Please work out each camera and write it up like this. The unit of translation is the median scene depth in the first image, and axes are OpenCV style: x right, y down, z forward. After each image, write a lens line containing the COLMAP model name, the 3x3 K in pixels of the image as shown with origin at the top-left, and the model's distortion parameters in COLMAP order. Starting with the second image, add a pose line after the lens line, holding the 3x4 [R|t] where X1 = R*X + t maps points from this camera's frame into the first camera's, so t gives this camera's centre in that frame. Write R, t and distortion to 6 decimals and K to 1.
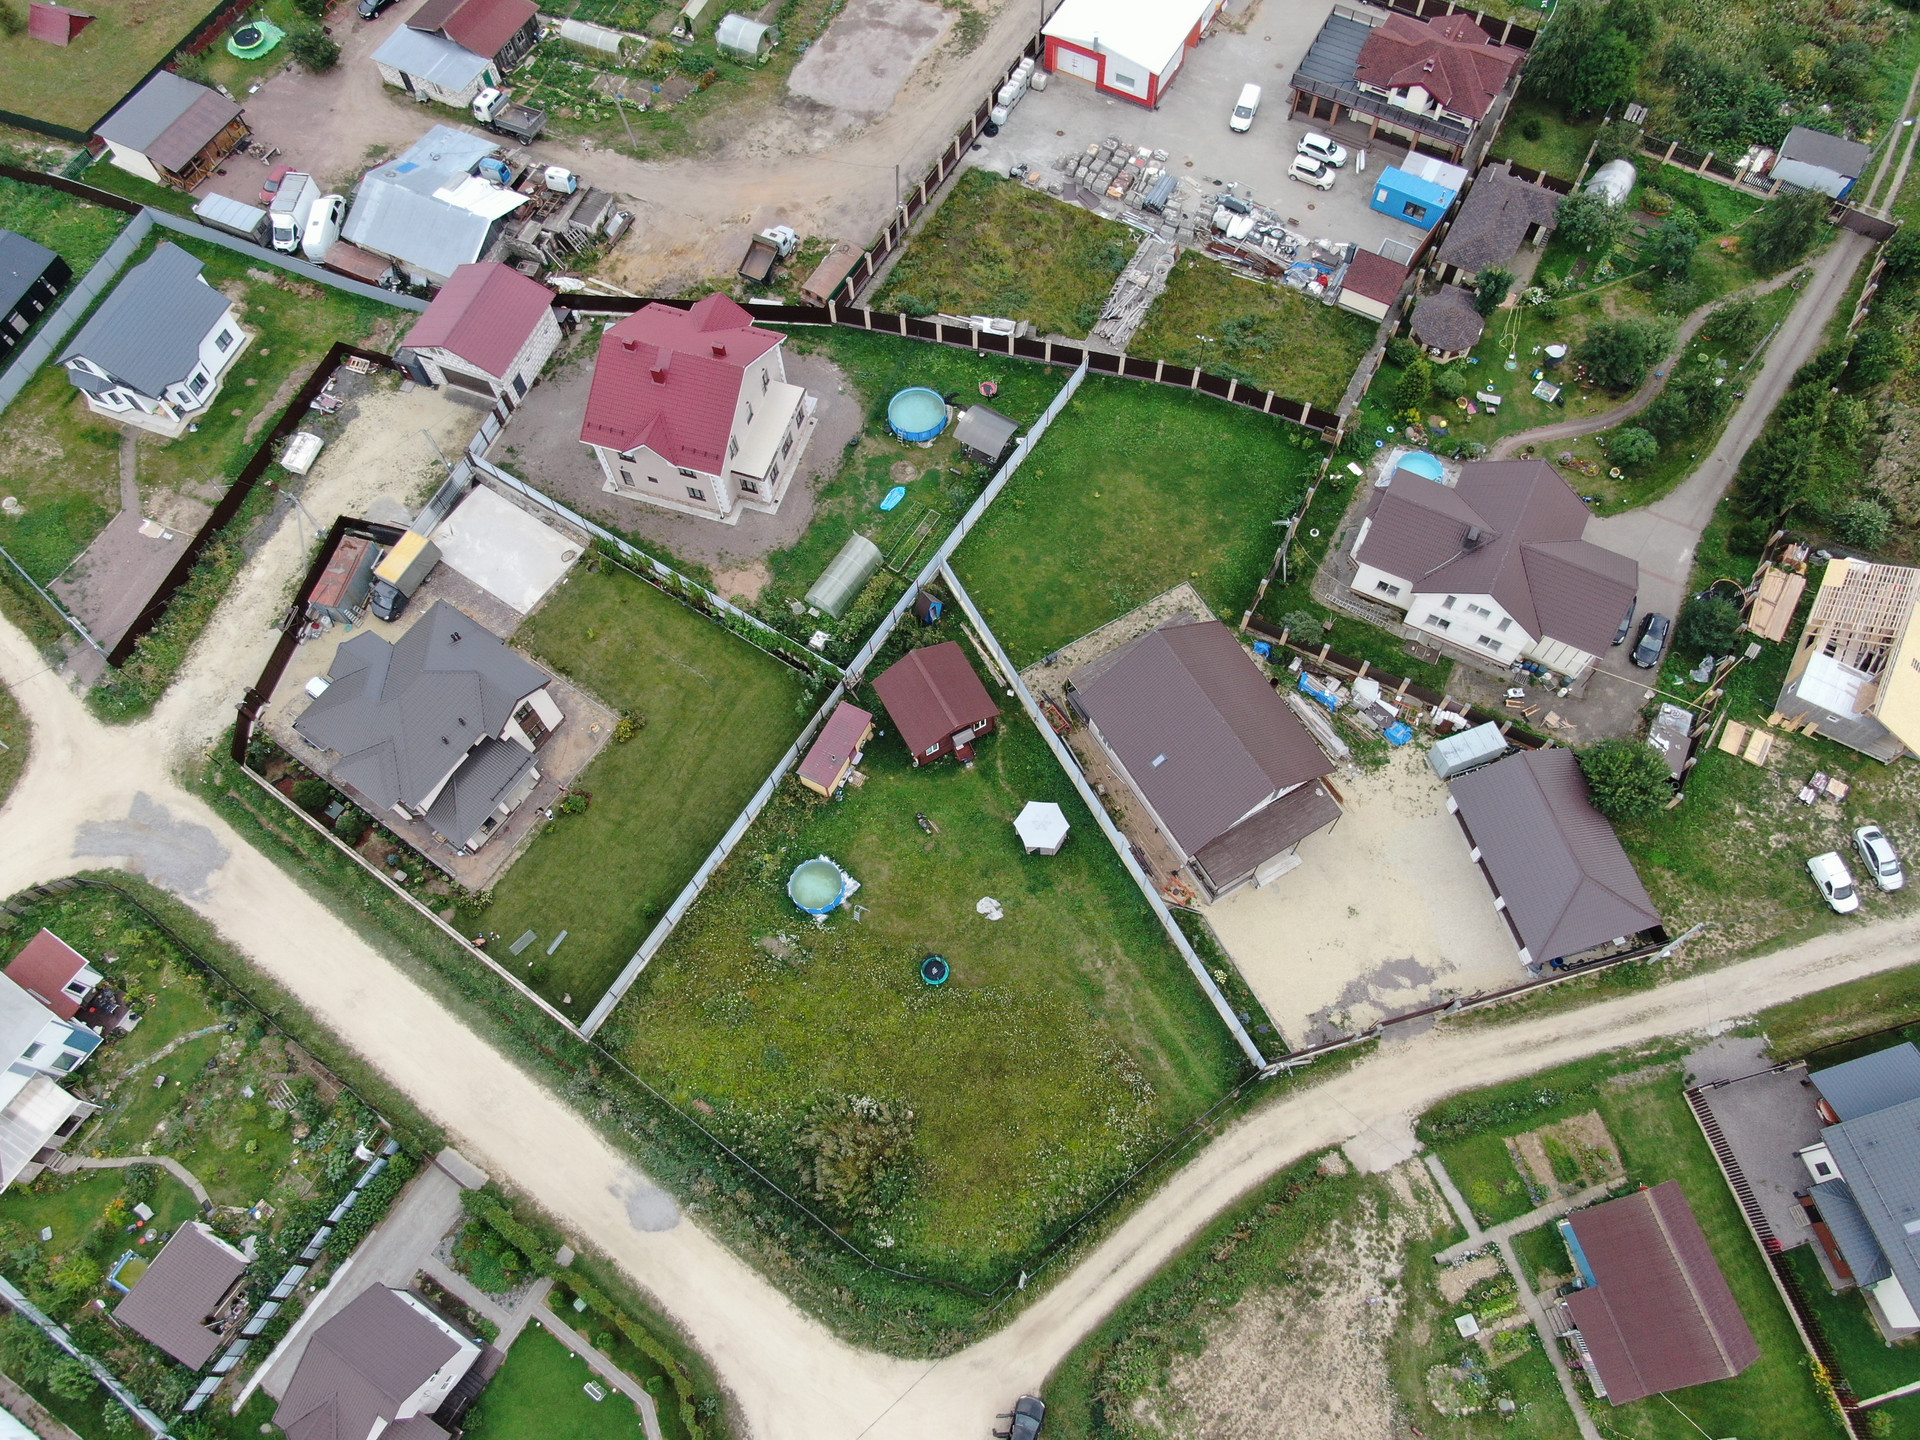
lens RADIAL K [[1384.8, 0, 955.5], [0, 1384.8, 720.4], [0, 0, 1]] dist [-0.017549, 0.006057]
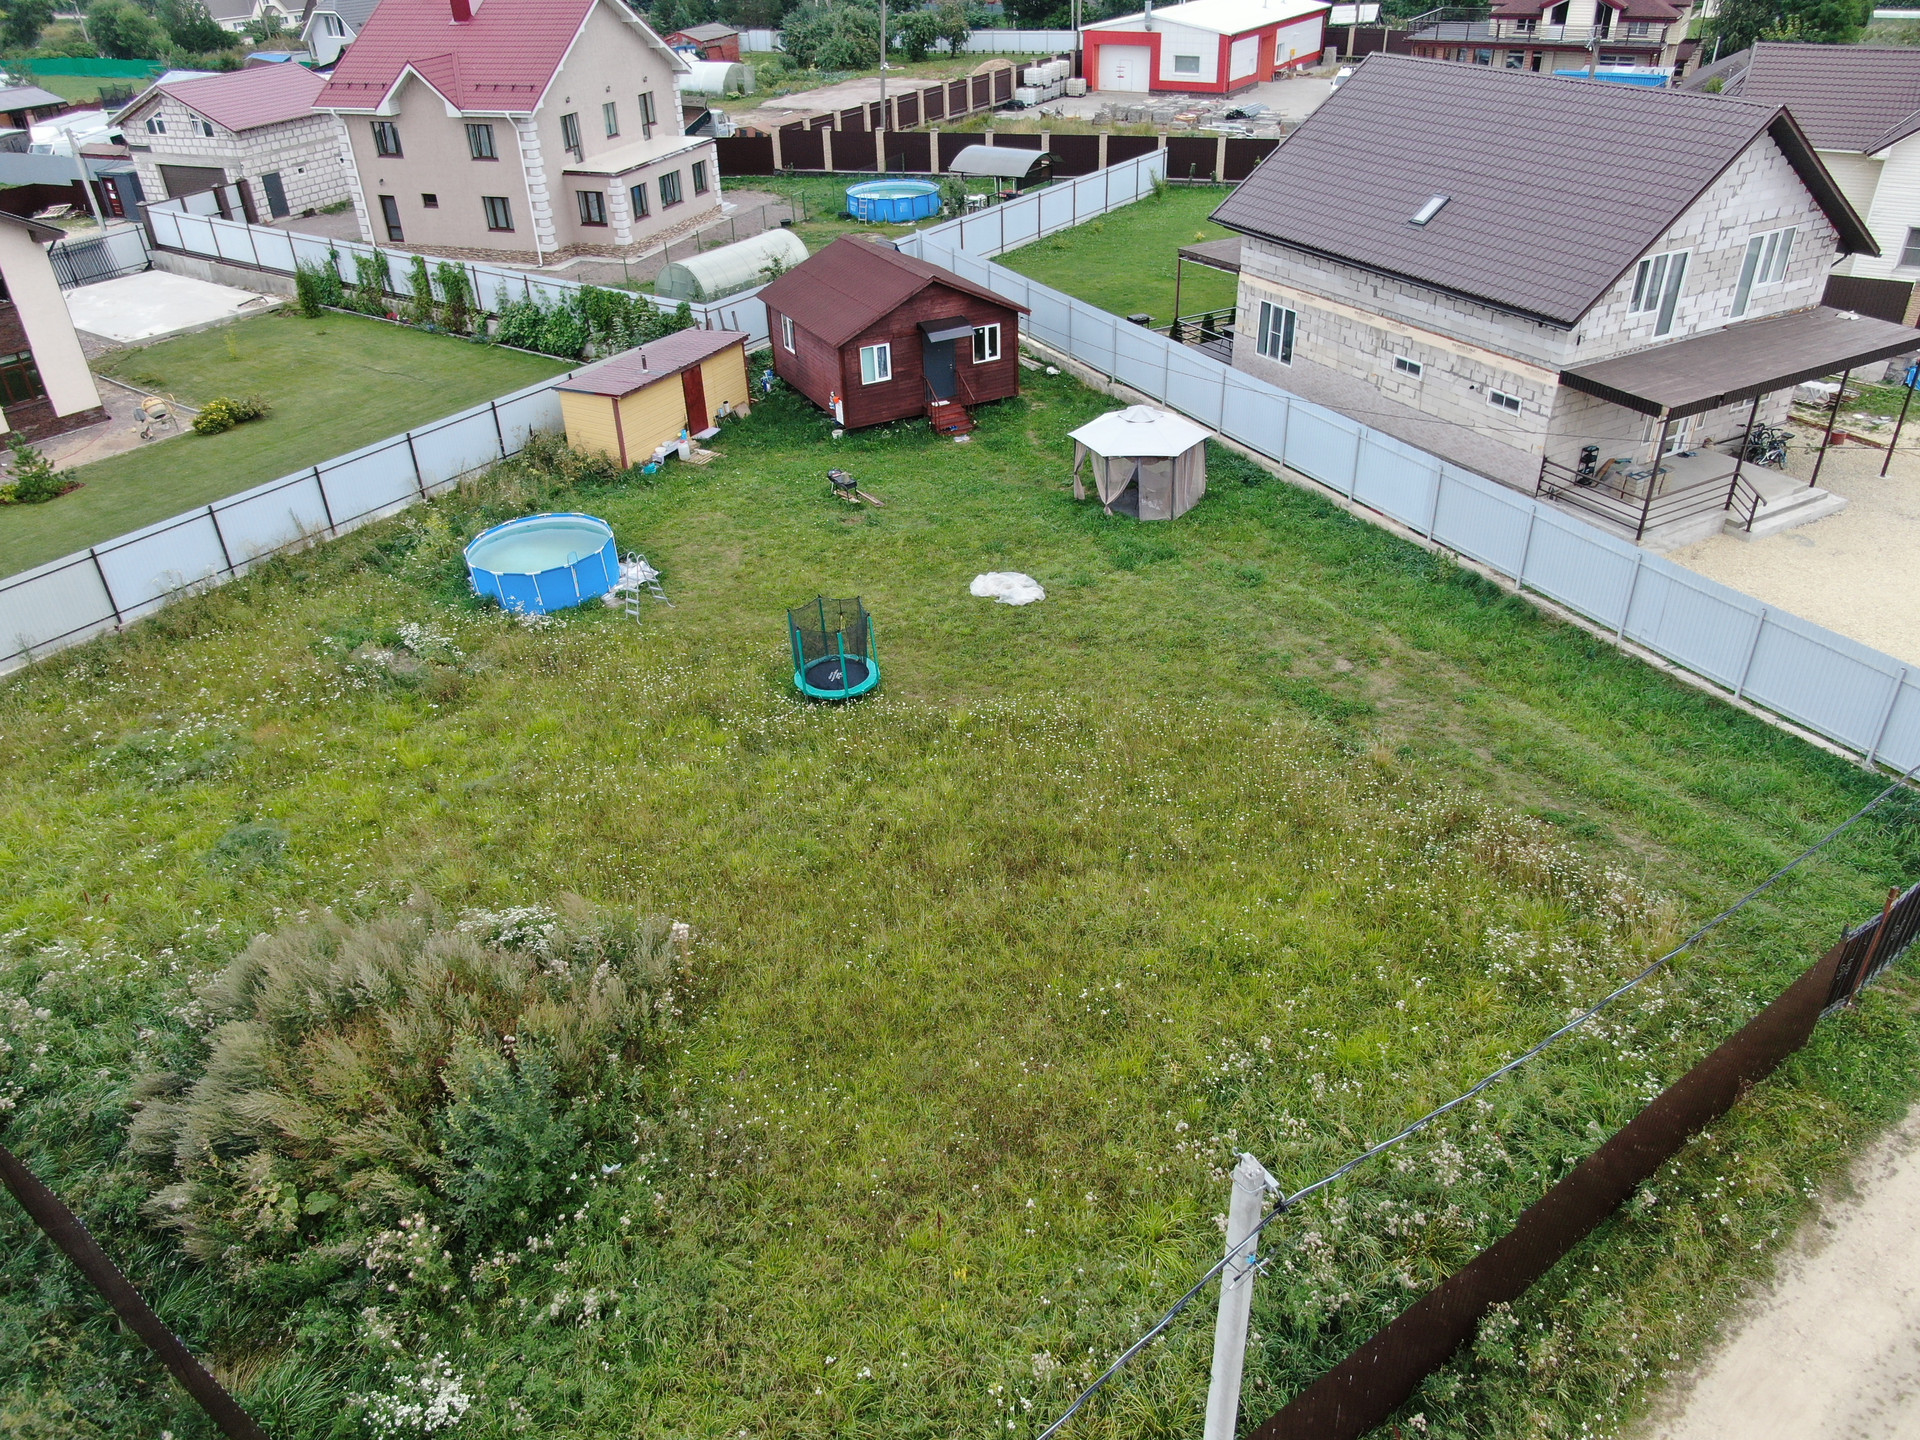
lens RADIAL K [[1384.8, 0, 955.8], [0, 1384.8, 722.9], [0, 0, 1]] dist [-0.017549, 0.006057]
pose [[0.999632, 0.010153, -0.025175, 0.016577], [-0.022228, 0.838483, -0.544474, 0.284361], [0.015580, 0.544833, 0.838400, 0.569108]]
